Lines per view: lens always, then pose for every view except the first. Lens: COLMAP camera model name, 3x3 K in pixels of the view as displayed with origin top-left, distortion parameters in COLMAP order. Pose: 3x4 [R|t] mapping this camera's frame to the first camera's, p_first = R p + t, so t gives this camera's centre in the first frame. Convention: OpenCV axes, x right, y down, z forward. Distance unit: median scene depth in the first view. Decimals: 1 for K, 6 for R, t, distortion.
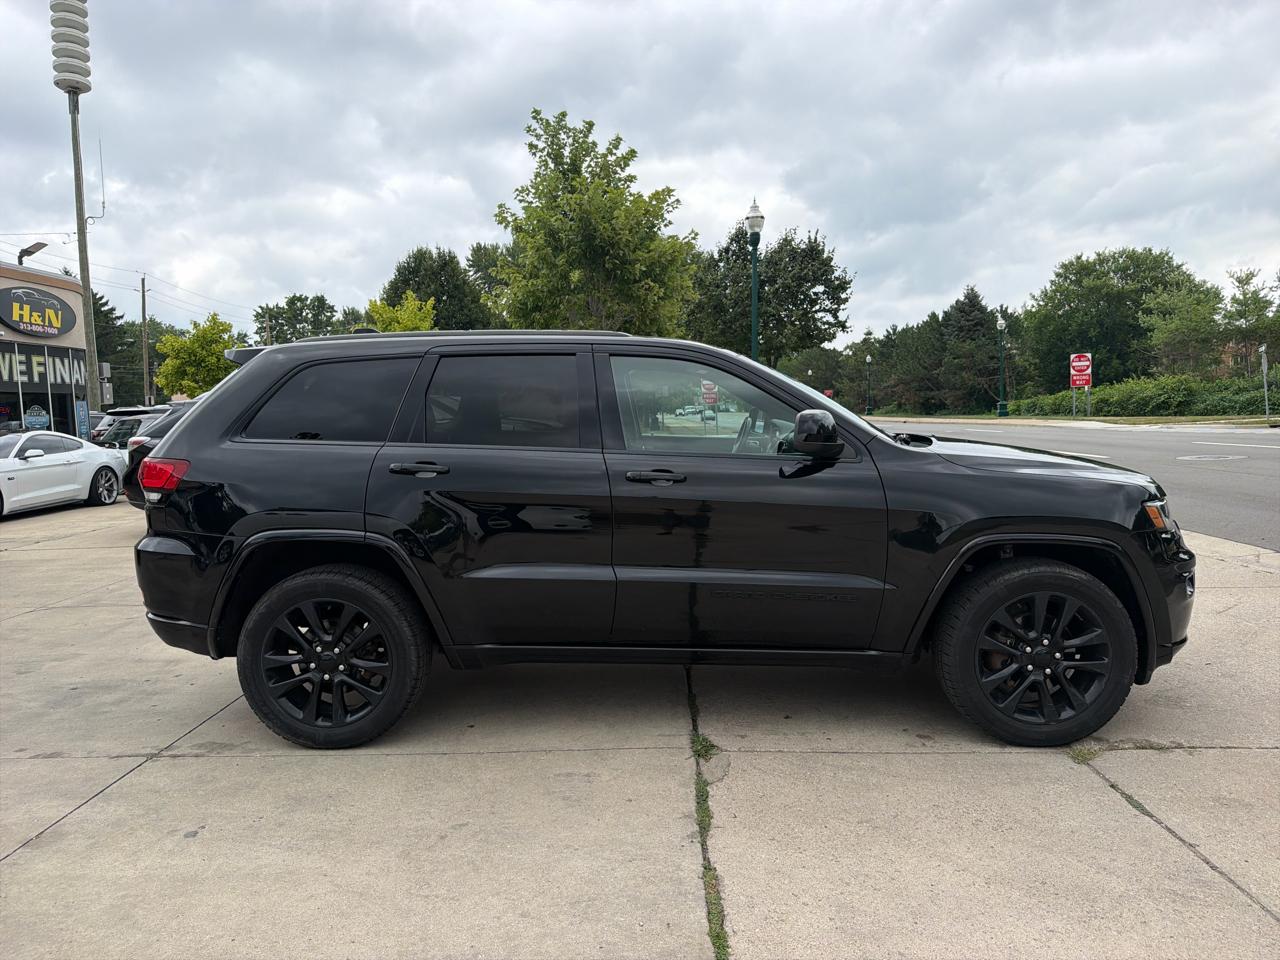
lens RADIAL K [[901.1, 0, 652.9], [0, 901.1, 503.0], [0, 0, 1]] dist [0.023900, -0.030156]
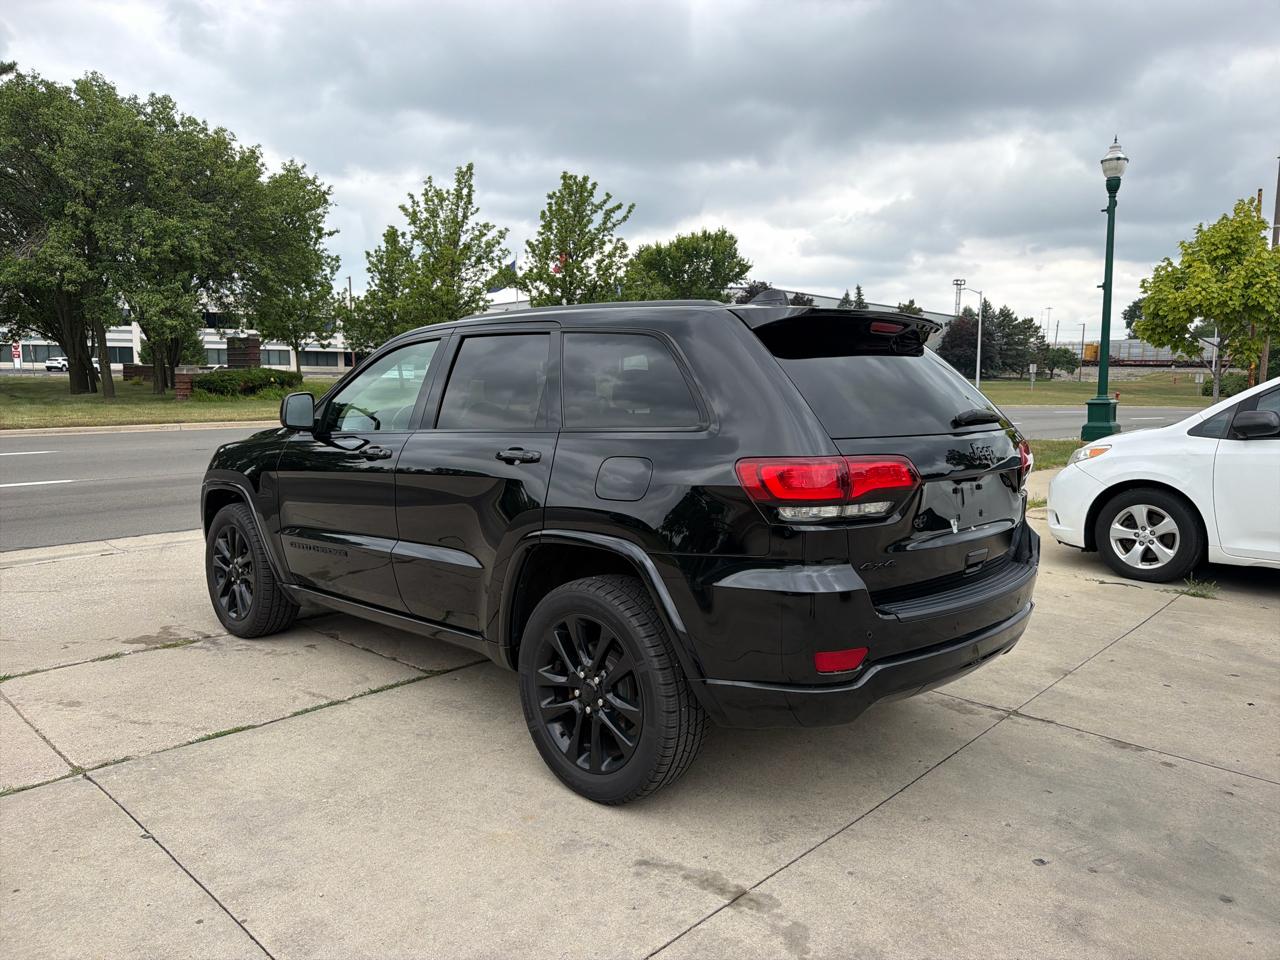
lens RADIAL K [[901.1, 0, 639.7], [0, 901.1, 462.8], [0, 0, 1]] dist [0.023900, -0.030156]
pose [[-0.738612, -0.043879, 0.672701, -0.204509], [0.083609, 0.984212, 0.155999, -0.047331], [-0.668926, 0.171467, -0.723282, 0.442676]]
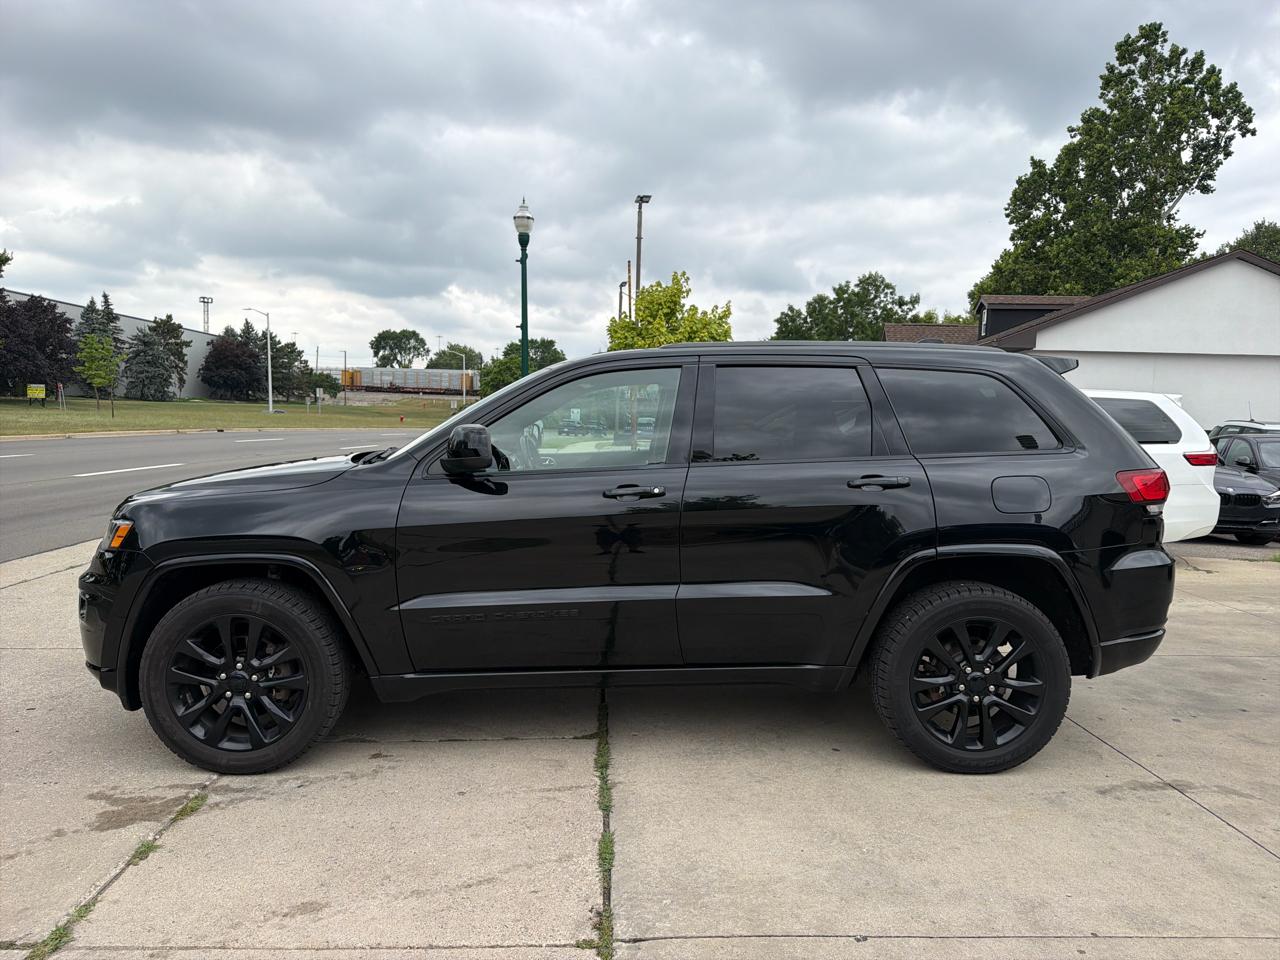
lens RADIAL K [[901.1, 0, 647.3], [0, 901.1, 473.3], [0, 0, 1]] dist [0.023900, -0.030156]
pose [[-0.998487, 0.007785, -0.054427, 0.013076], [-0.001962, 0.984249, 0.176776, -0.059878], [0.054946, 0.176616, -0.982745, 0.521833]]
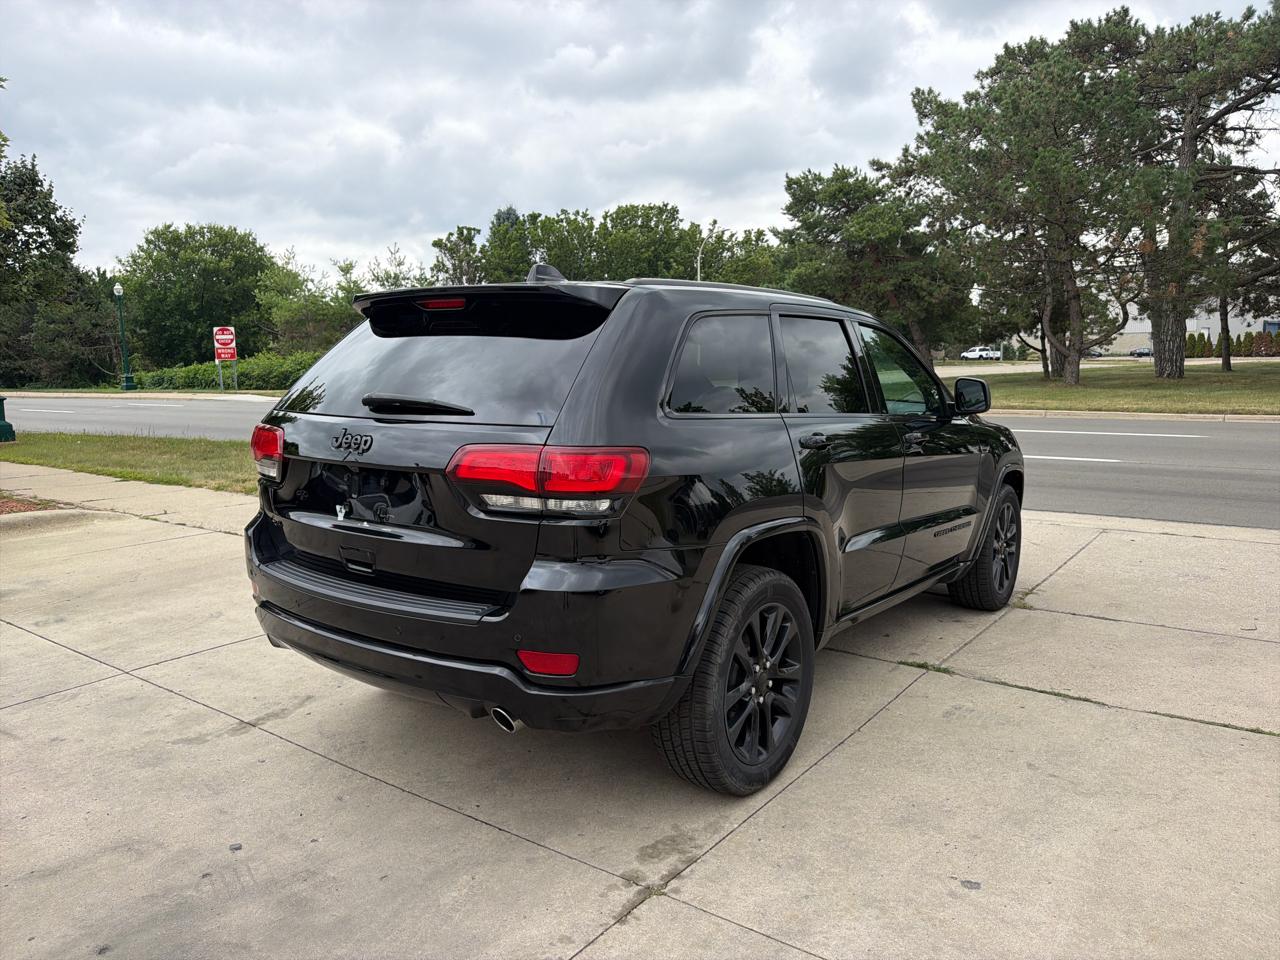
lens RADIAL K [[901.1, 0, 640.4], [0, 901.1, 471.1], [0, 0, 1]] dist [0.023900, -0.030156]
pose [[0.572804, -0.075995, 0.816162, -0.236668], [0.080685, 0.996085, 0.036121, -0.011925], [-0.815712, 0.045162, 0.576693, 0.133248]]
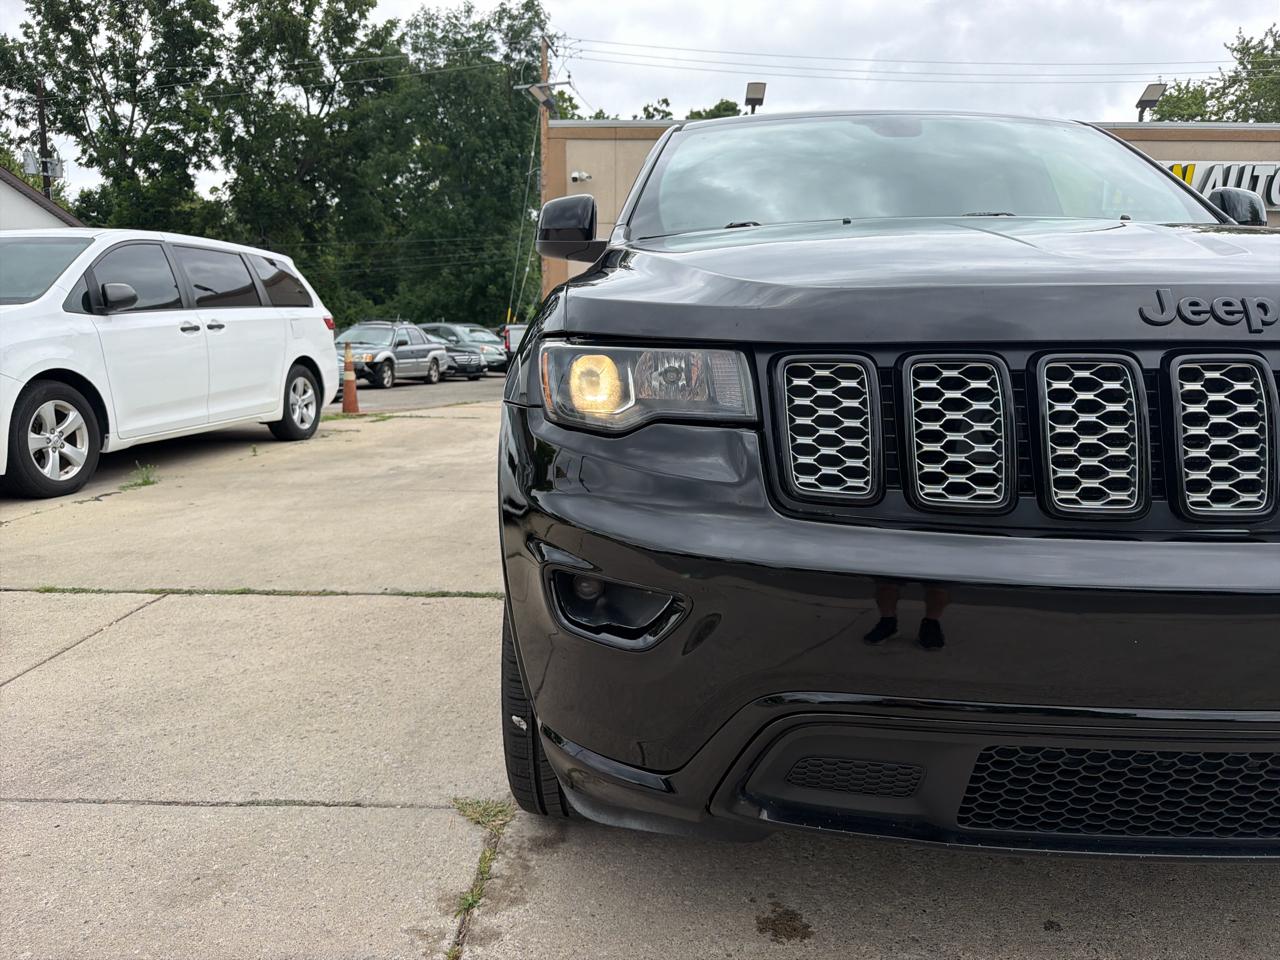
lens RADIAL K [[901.1, 0, 633.5], [0, 901.1, 484.0], [0, 0, 1]] dist [0.023900, -0.030156]
pose [[-0.026437, 0.182960, -0.982765, 0.200963], [-0.110172, 0.976586, 0.184774, -0.002784], [0.993561, 0.113158, -0.005661, 0.224409]]
